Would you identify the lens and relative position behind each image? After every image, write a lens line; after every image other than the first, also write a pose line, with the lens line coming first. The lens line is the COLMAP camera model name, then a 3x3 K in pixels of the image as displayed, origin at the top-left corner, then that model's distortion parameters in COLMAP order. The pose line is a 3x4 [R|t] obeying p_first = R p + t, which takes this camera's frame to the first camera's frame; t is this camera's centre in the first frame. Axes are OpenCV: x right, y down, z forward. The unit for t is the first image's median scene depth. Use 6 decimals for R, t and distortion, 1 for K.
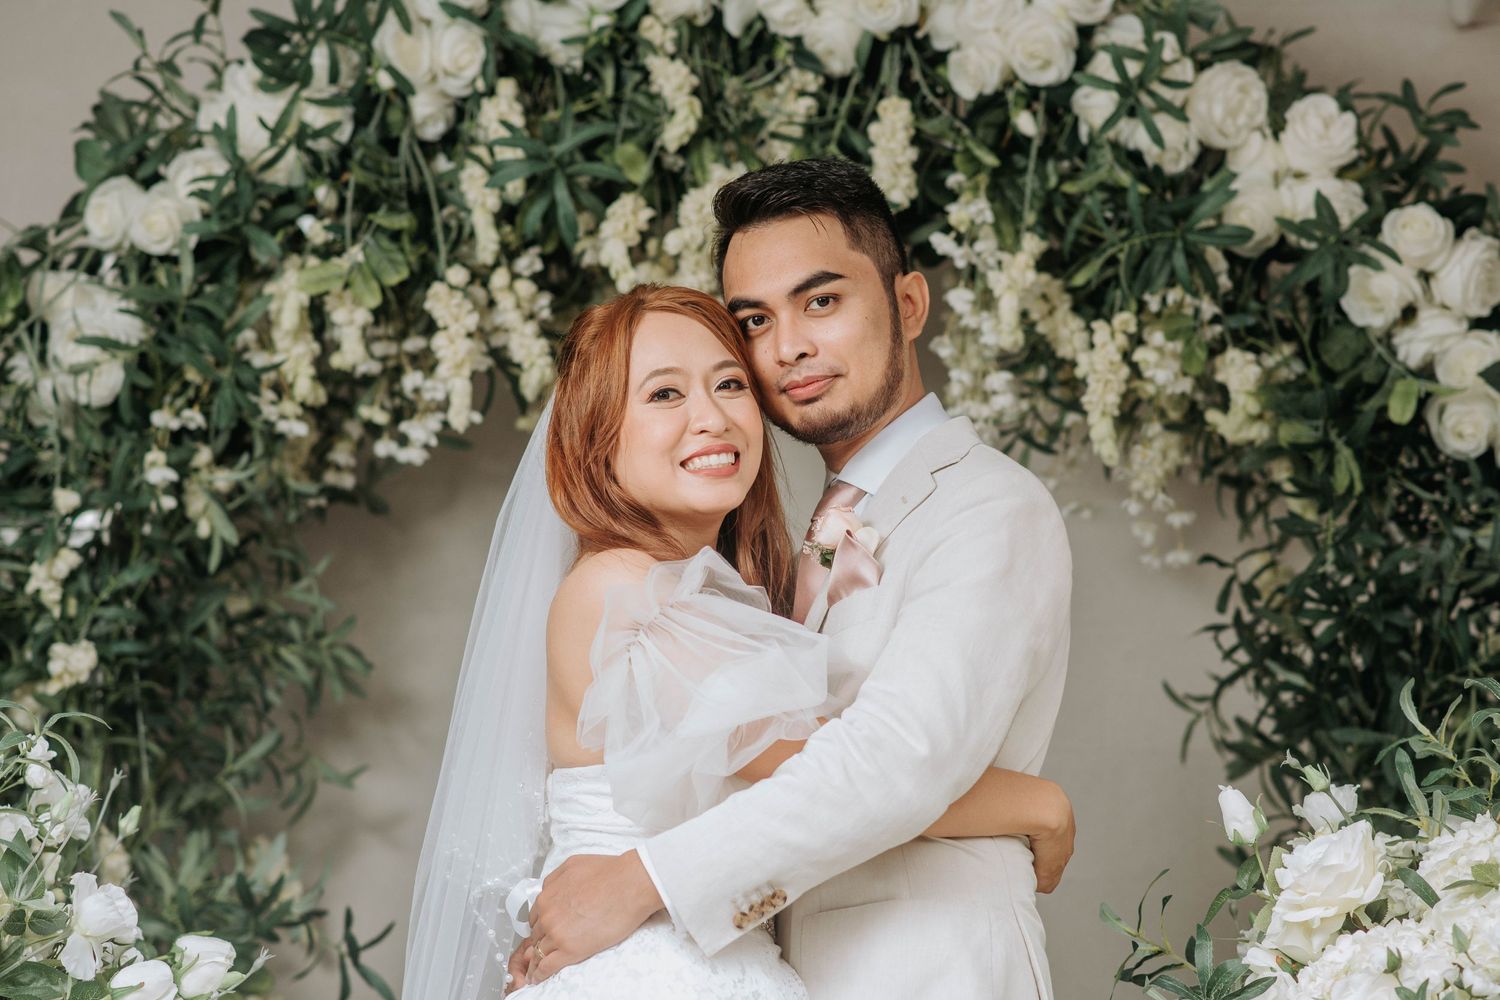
lens RADIAL K [[3729.4, 0, 751.9], [0, 3729.4, 501.1], [0, 0, 1]] dist [-0.049463, 0.000000]
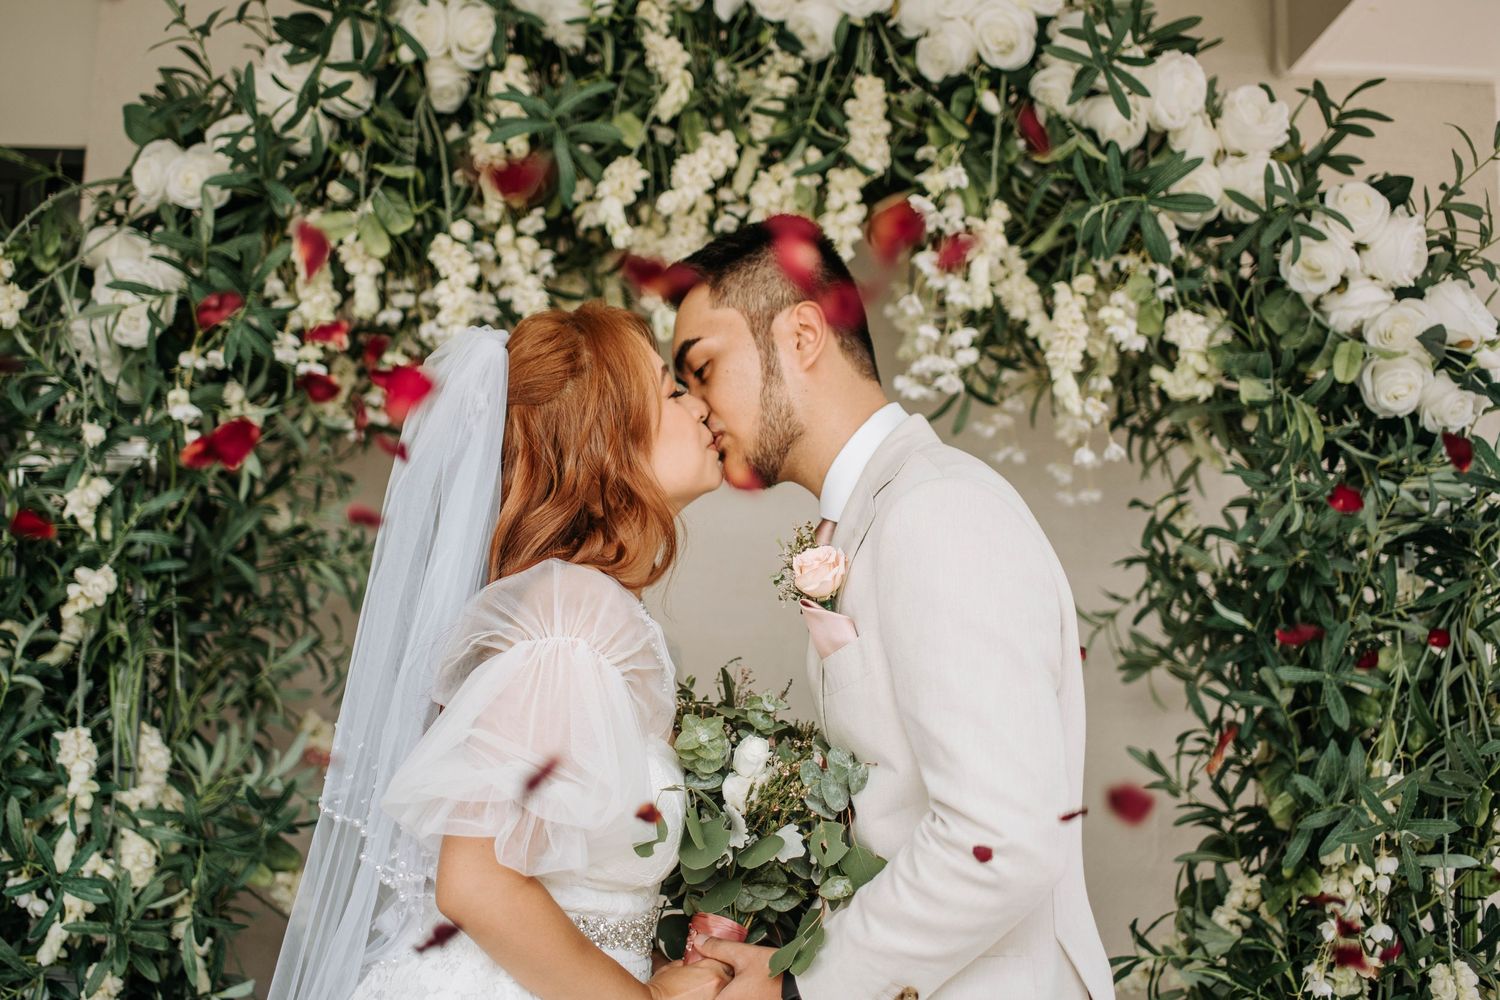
lens RADIAL K [[1540.0, 0, 719.4], [0, 1540.0, 470.1], [0, 0, 1]] dist [-0.060095, 0.000000]
pose [[0.999497, 0.016267, 0.027236, -0.016157], [-0.017112, 0.999370, 0.031089, -0.006265], [-0.026713, -0.031540, 0.999145, 0.548112]]
